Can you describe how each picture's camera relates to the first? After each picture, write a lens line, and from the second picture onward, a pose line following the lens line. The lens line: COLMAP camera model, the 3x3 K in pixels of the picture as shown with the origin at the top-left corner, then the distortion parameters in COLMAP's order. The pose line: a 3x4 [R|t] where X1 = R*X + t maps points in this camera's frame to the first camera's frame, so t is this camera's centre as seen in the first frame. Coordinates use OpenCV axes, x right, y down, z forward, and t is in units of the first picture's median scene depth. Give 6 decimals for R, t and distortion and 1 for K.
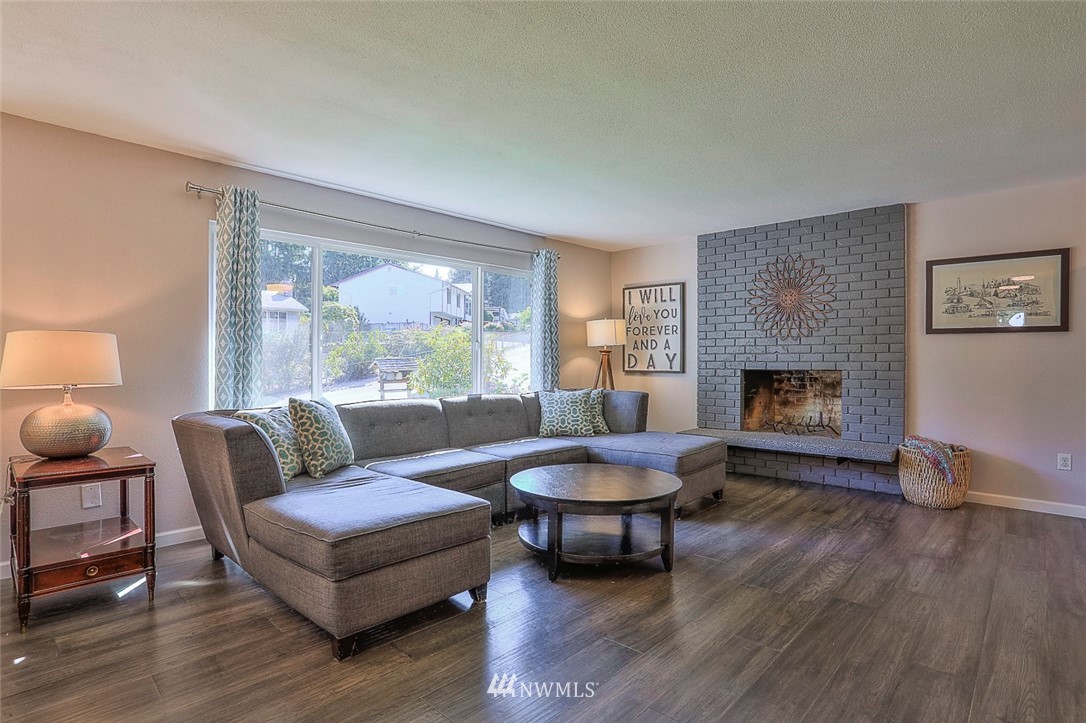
lens RADIAL K [[547.5, 0, 543.0], [0, 547.5, 363.0], [0, 0, 1]] dist [-0.049014, 0.010029]
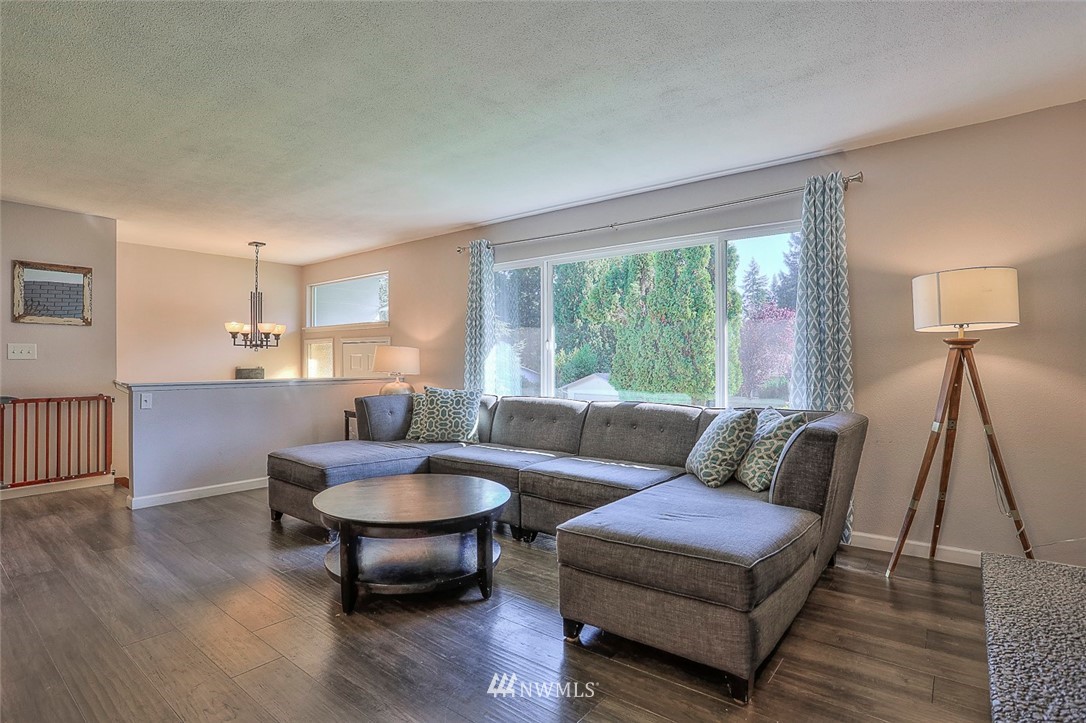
lens RADIAL K [[547.5, 0, 544.2], [0, 547.5, 357.9], [0, 0, 1]] dist [-0.049014, 0.010029]
pose [[0.097559, -0.004603, -0.995219, 0.579052], [-0.006846, 0.999963, -0.005296, -0.002734], [0.995206, 0.007330, 0.097524, 0.656756]]
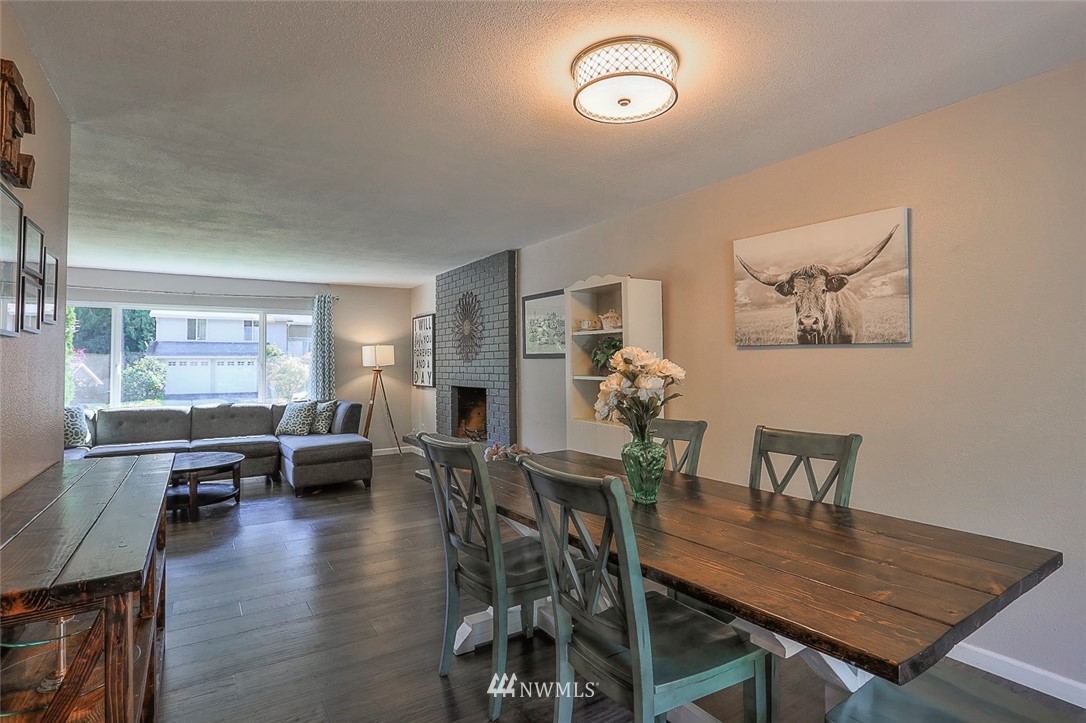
lens RADIAL K [[547.5, 0, 525.8], [0, 547.5, 346.9], [0, 0, 1]] dist [-0.049014, 0.010029]
pose [[0.966581, -0.015224, -0.255910, 0.835528], [0.005341, 0.999214, -0.039270, -0.025802], [0.256307, 0.036591, 0.965903, -0.140911]]
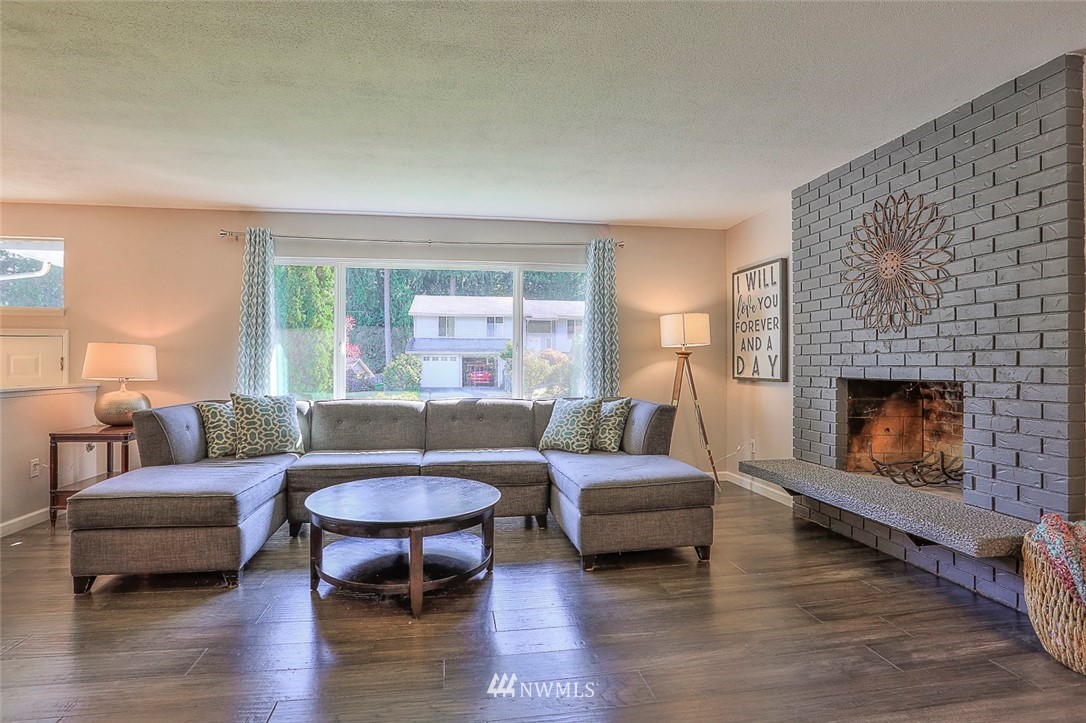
lens RADIAL K [[547.5, 0, 532.8], [0, 547.5, 362.8], [0, 0, 1]] dist [-0.049014, 0.010029]
pose [[0.793018, -0.000053, -0.609198, 0.468844], [-0.006566, 0.999941, -0.008635, 0.001456], [0.609163, 0.010847, 0.792971, 0.242847]]
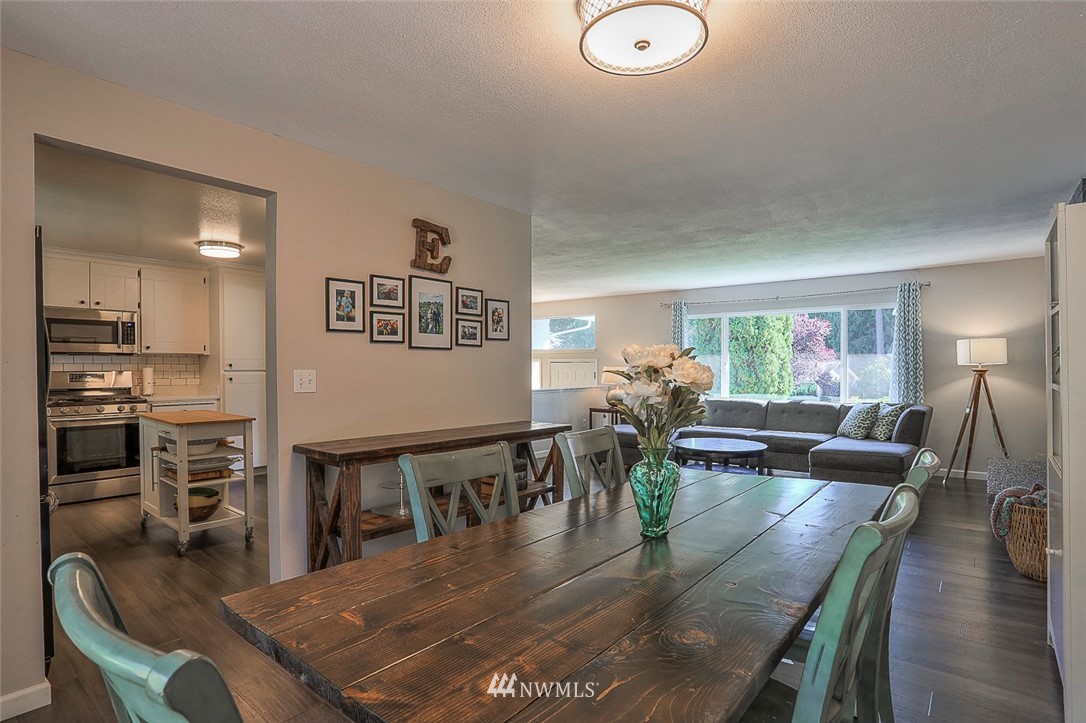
lens RADIAL K [[547.5, 0, 541.2], [0, 547.5, 371.1], [0, 0, 1]] dist [-0.049014, 0.010029]
pose [[0.069532, 0.009353, -0.997536, 1.104822], [-0.004282, 0.999950, 0.009077, -0.027505], [0.997571, 0.003640, 0.069569, 0.158615]]
